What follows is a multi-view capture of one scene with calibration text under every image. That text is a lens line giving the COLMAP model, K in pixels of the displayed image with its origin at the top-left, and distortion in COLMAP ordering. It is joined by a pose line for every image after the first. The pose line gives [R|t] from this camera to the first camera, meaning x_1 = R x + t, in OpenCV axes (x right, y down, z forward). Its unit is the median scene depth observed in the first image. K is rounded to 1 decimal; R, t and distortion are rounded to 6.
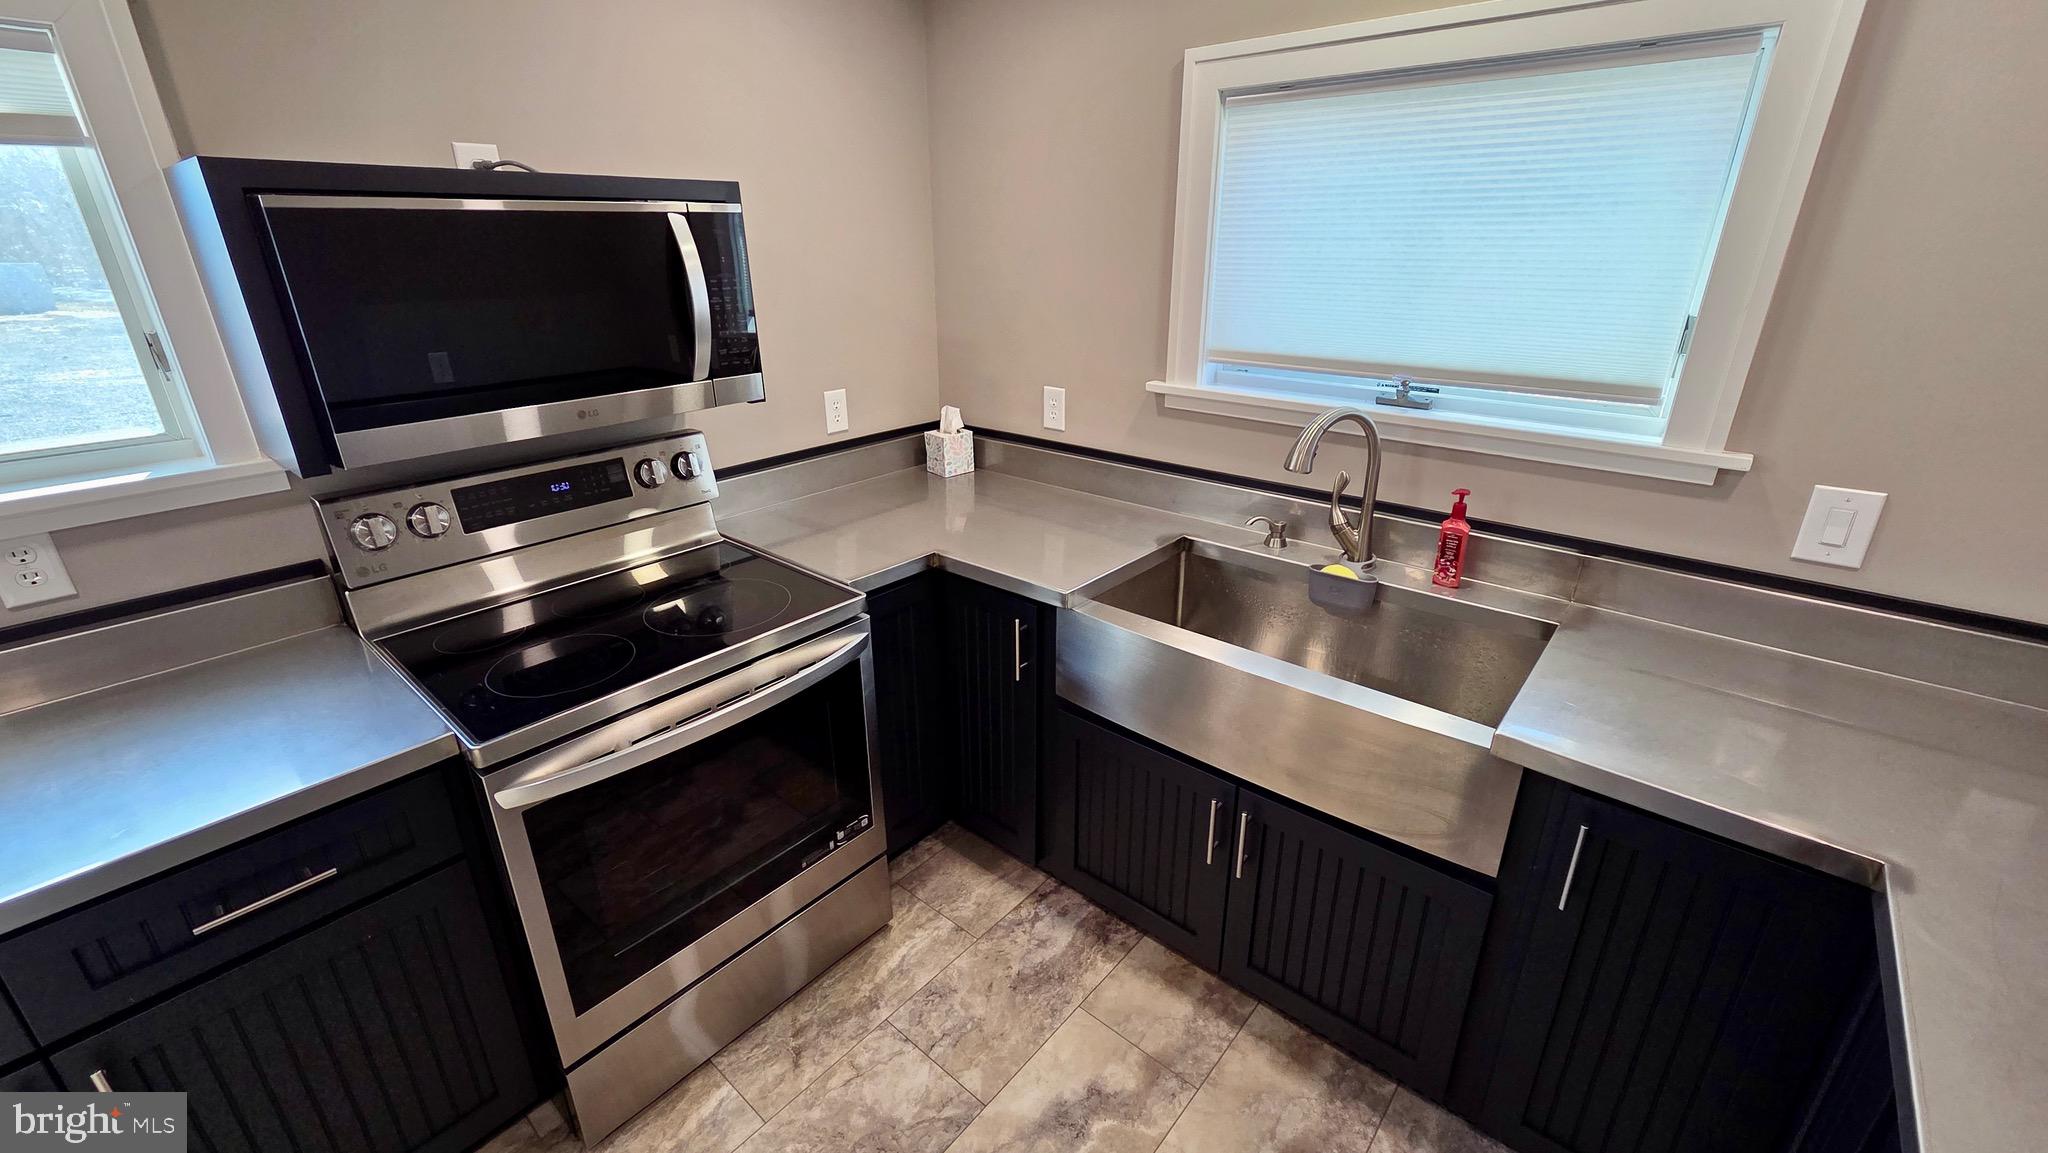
lens RADIAL K [[841.7, 0, 1032.2], [0, 841.7, 565.6], [0, 0, 1]] dist [0.005829, -0.000593]
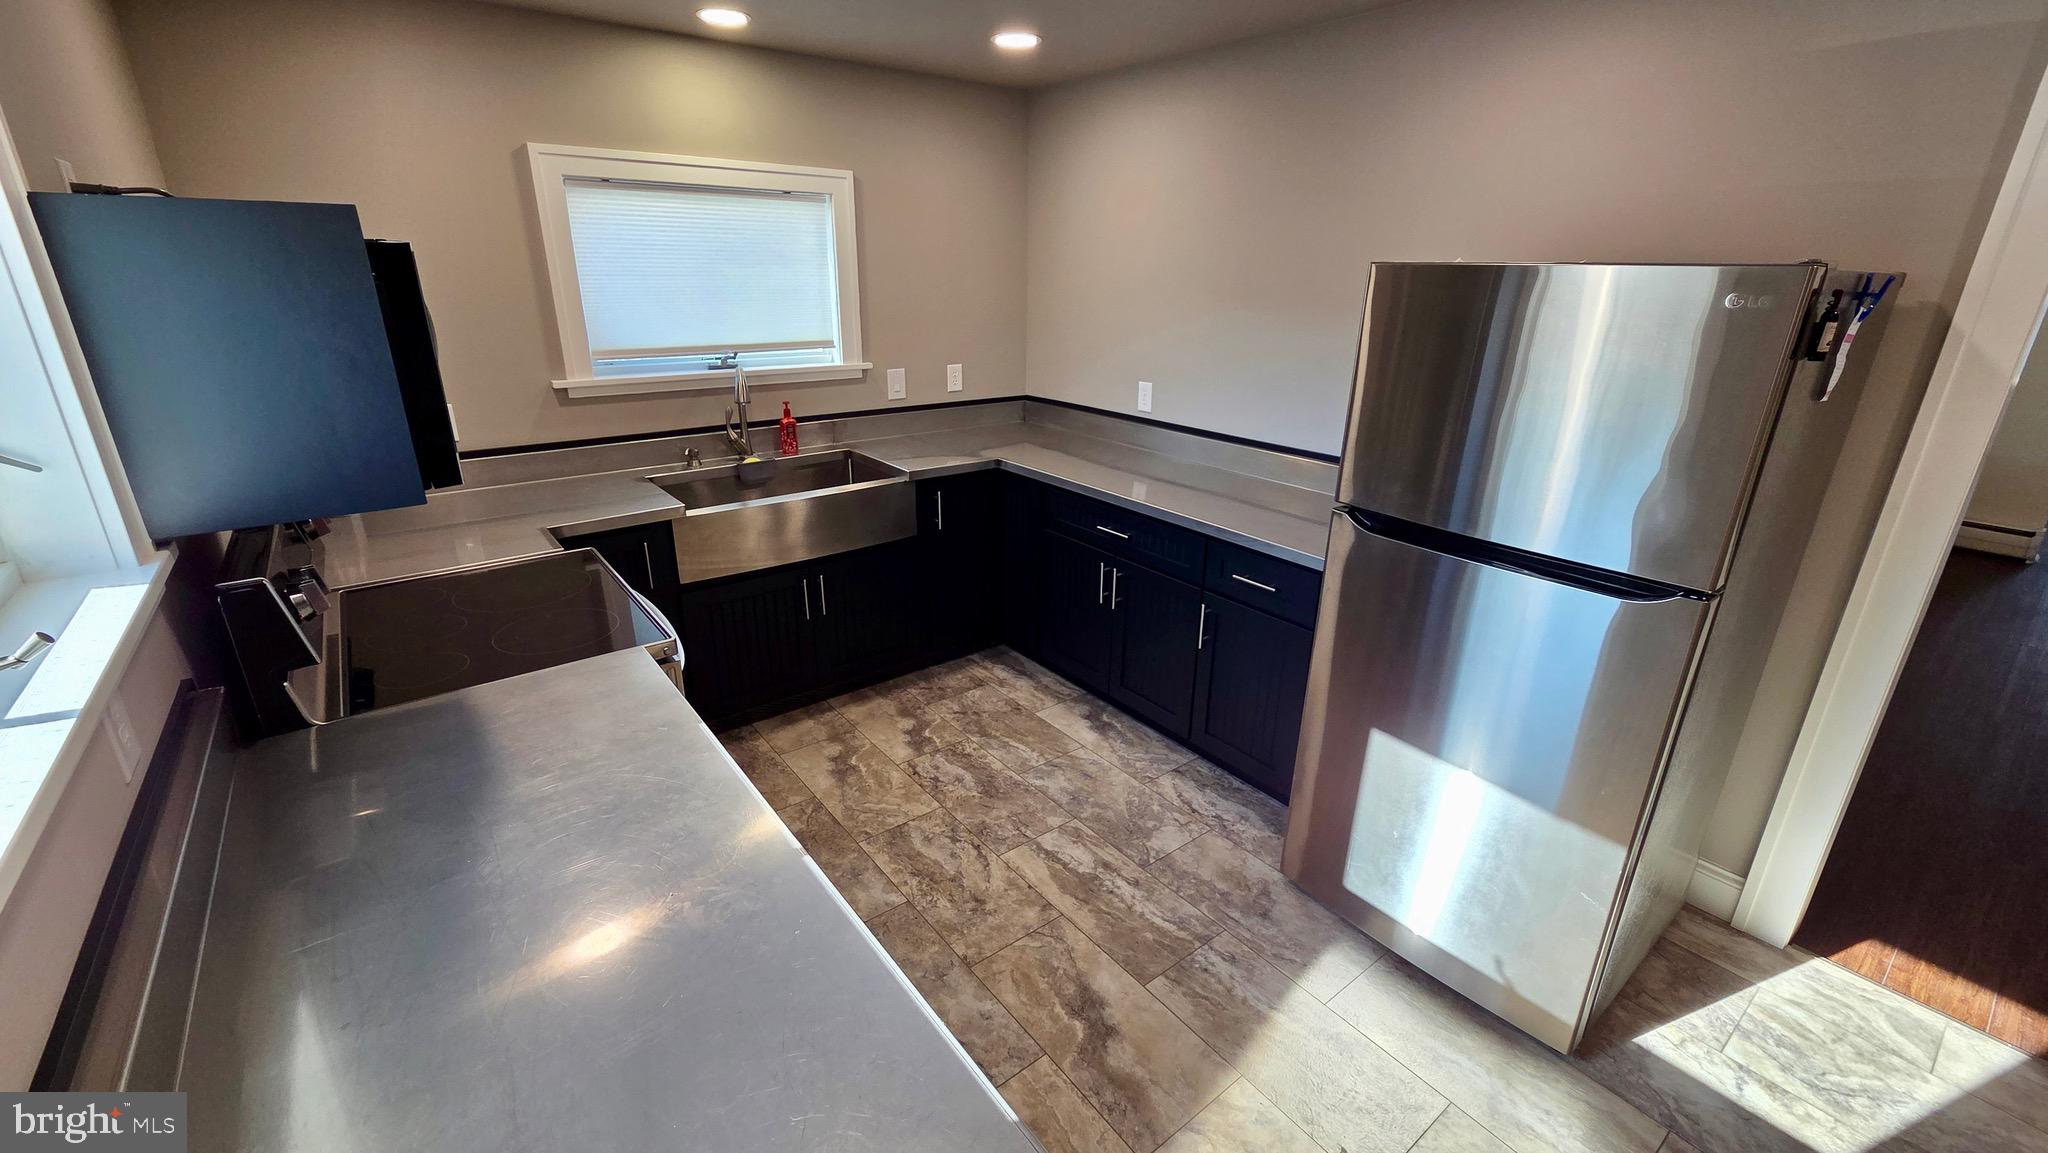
lens RADIAL K [[841.7, 0, 1016.3], [0, 841.7, 570.6], [0, 0, 1]] dist [0.005829, -0.000593]
pose [[0.214712, -0.332914, 0.918187, -1.236694], [0.344009, 0.905645, 0.247922, -0.034175], [-0.914088, 0.262633, 0.308978, 0.008255]]
